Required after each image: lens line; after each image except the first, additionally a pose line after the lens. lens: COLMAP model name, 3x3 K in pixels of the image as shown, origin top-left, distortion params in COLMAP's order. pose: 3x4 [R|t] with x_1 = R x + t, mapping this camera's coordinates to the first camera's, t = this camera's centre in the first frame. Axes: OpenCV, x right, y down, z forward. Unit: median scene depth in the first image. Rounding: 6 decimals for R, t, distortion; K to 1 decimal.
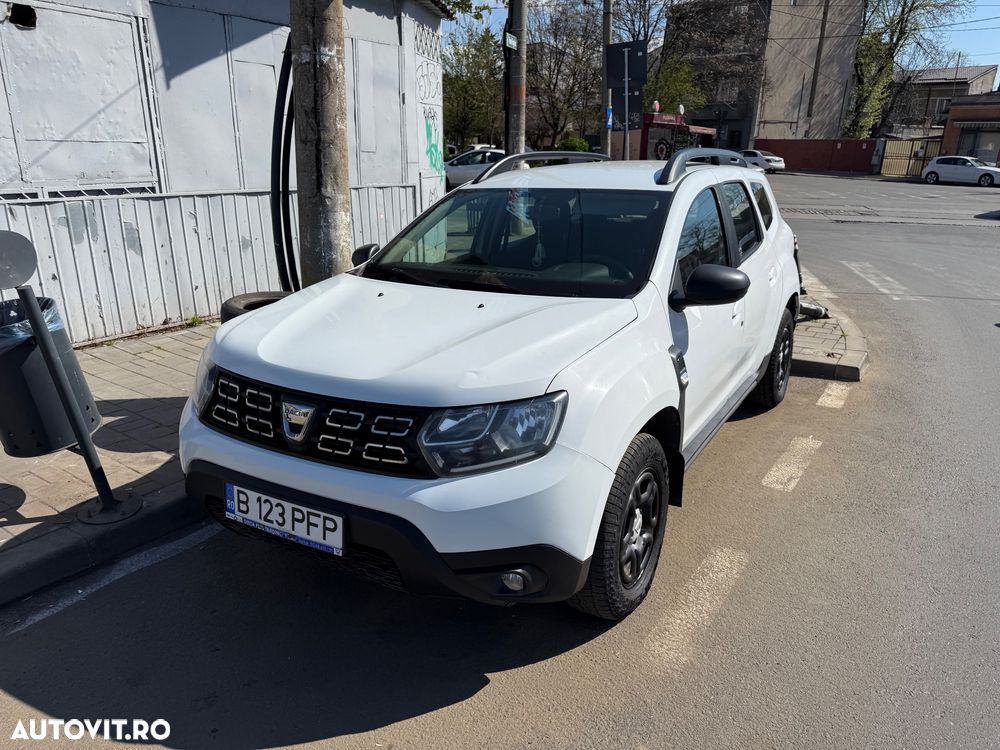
lens RADIAL K [[719.6, 0, 499.2], [0, 719.6, 373.4], [0, 0, 1]] dist [0.042794, -0.047753]
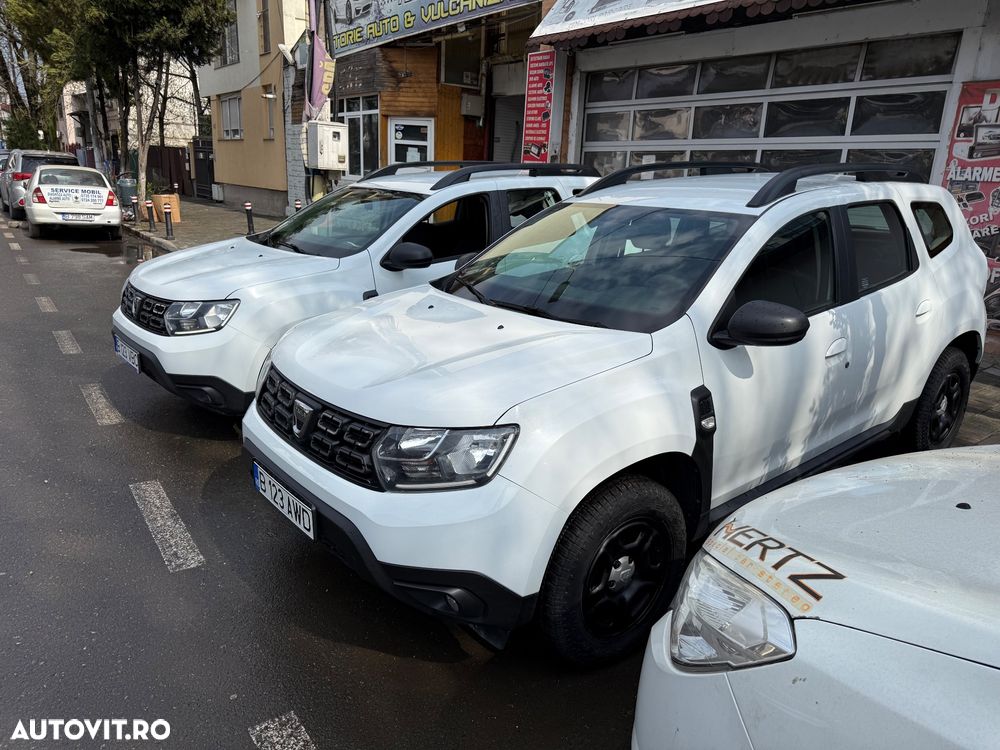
lens RADIAL K [[719.6, 0, 499.2], [0, 719.6, 373.4], [0, 0, 1]] dist [0.042794, -0.047753]
pose [[0.938586, 0.108725, -0.327467, 0.360504], [-0.103897, 0.994065, 0.032258, -0.070521], [0.329030, 0.003746, 0.944312, 0.043943]]
